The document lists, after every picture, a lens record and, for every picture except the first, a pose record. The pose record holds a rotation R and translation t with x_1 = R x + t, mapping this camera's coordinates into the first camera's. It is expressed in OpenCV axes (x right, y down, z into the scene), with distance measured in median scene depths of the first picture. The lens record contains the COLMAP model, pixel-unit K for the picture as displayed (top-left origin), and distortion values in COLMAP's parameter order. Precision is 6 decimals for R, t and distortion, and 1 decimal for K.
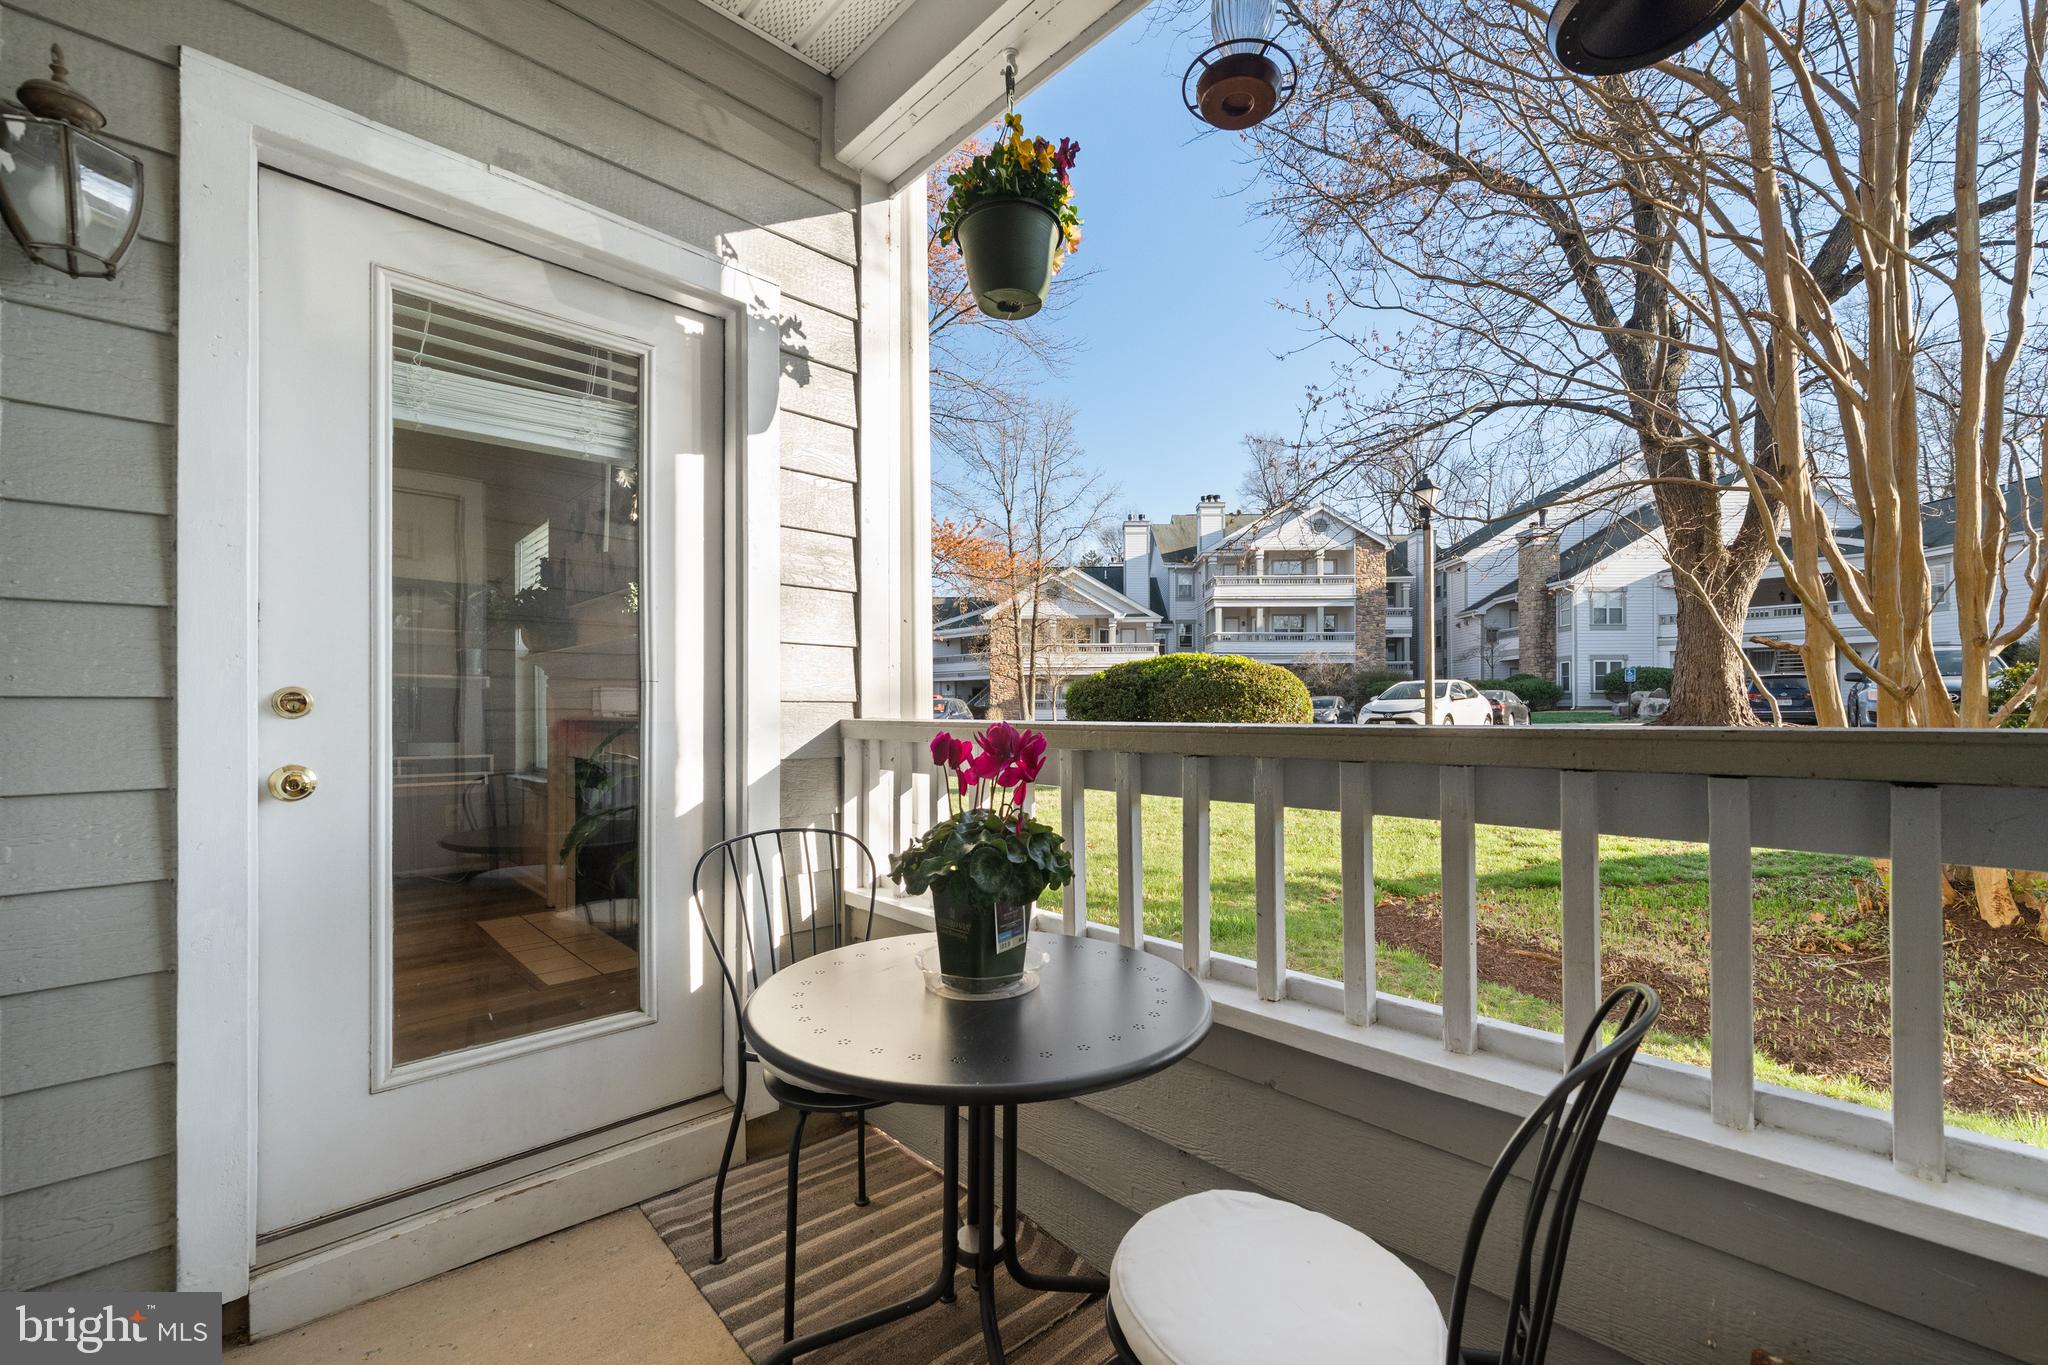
lens RADIAL K [[817.5, 0, 1024.0], [0, 817.5, 682.5], [0, 0, 1]] dist [-0.000103, 0.000073]
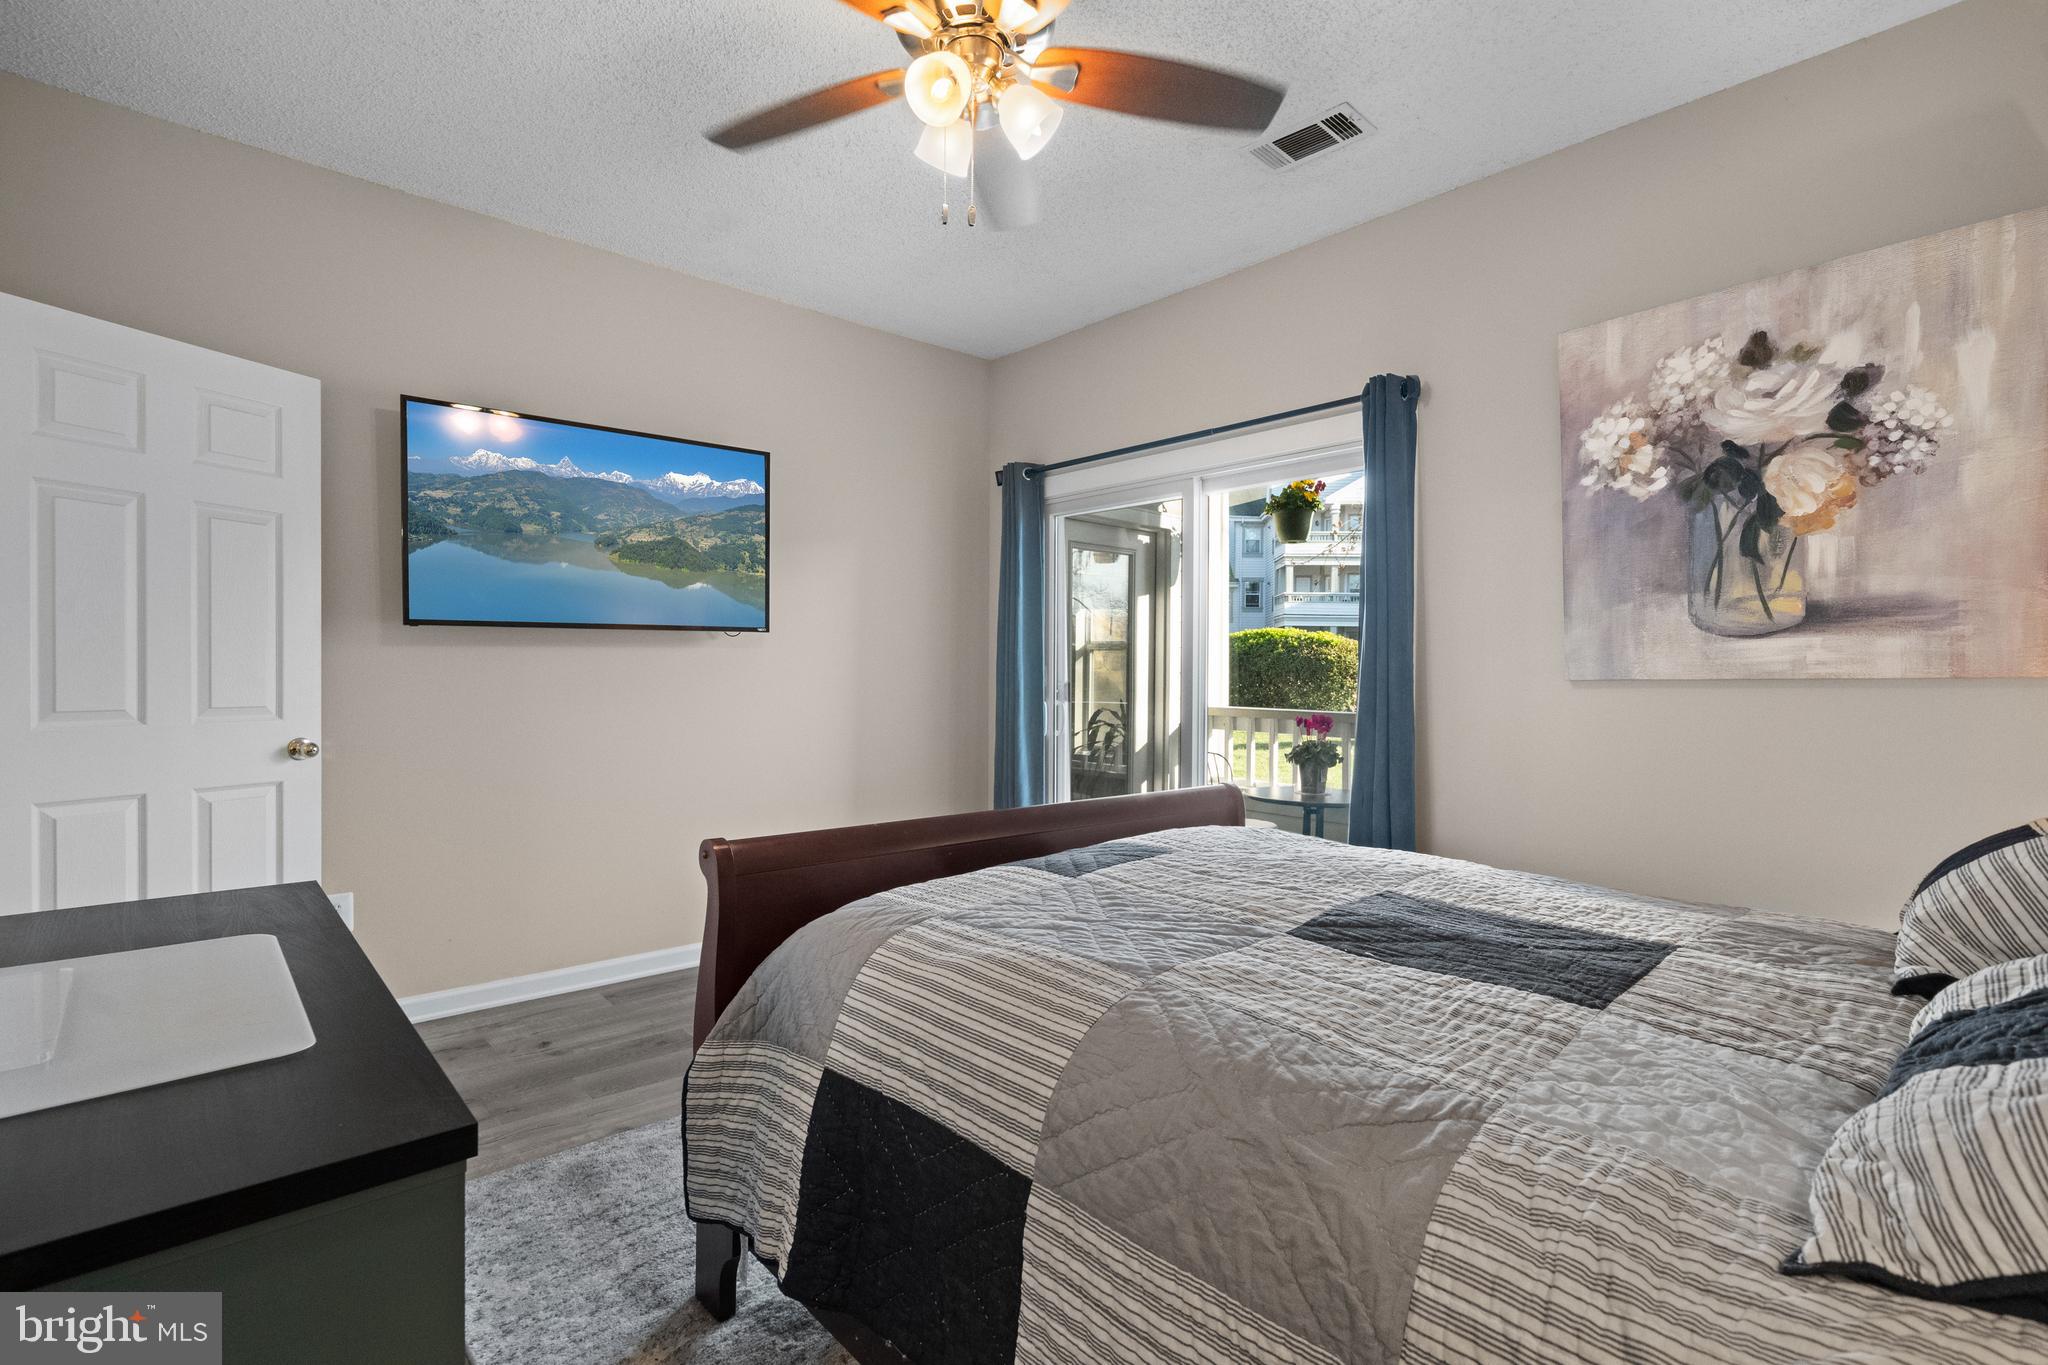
lens RADIAL K [[954.5, 0, 1024.0], [0, 954.5, 682.5], [0, 0, 1]] dist [0.000970, -0.000189]
pose [[0.999738, 0.003304, -0.022668, -0.040673], [-0.002230, 0.998880, 0.047252, -0.009299], [0.022799, -0.047189, 0.998626, -0.102568]]
